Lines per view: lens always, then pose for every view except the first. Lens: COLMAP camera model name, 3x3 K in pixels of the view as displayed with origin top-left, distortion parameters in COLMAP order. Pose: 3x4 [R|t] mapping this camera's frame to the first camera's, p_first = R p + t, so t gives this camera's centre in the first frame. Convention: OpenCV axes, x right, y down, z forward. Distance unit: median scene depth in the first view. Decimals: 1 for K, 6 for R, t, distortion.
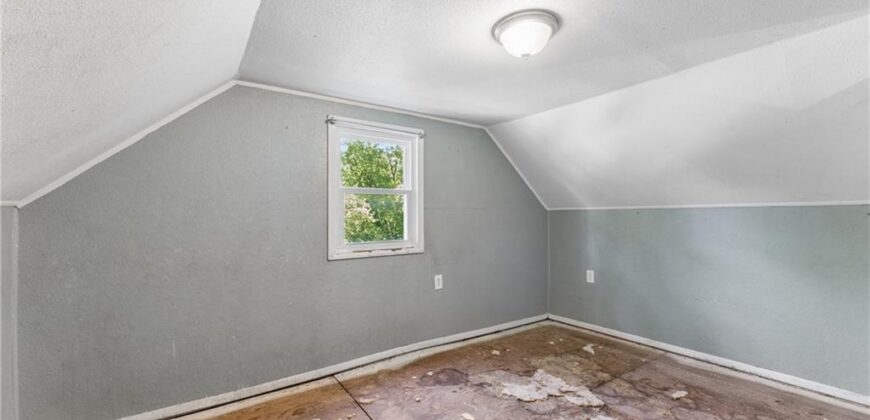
lens RADIAL K [[347.1, 0, 435.0], [0, 347.1, 210.0], [0, 0, 1]] dist [-0.001740, 0.000145]
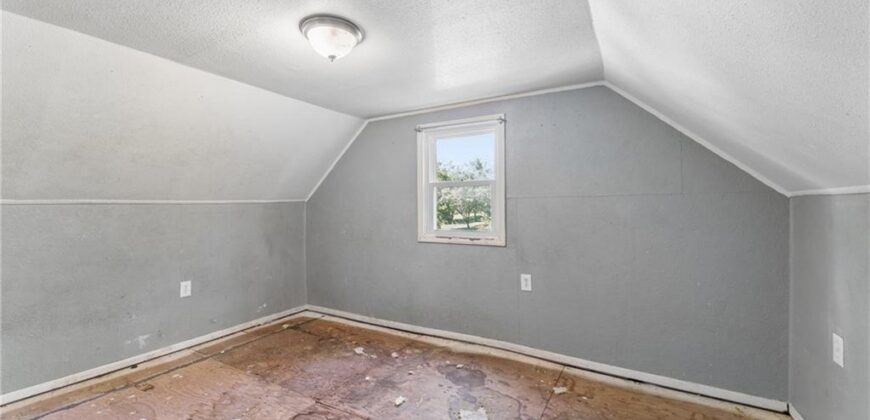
lens RADIAL K [[345.3, 0, 434.7], [0, 345.3, 201.8], [0, 0, 1]] dist [-0.002403, -0.000172]
pose [[0.438189, -0.007799, -0.898849, 0.750755], [0.015574, 0.999878, -0.001083, 0.003008], [0.898748, -0.013524, 0.438257, 0.454007]]
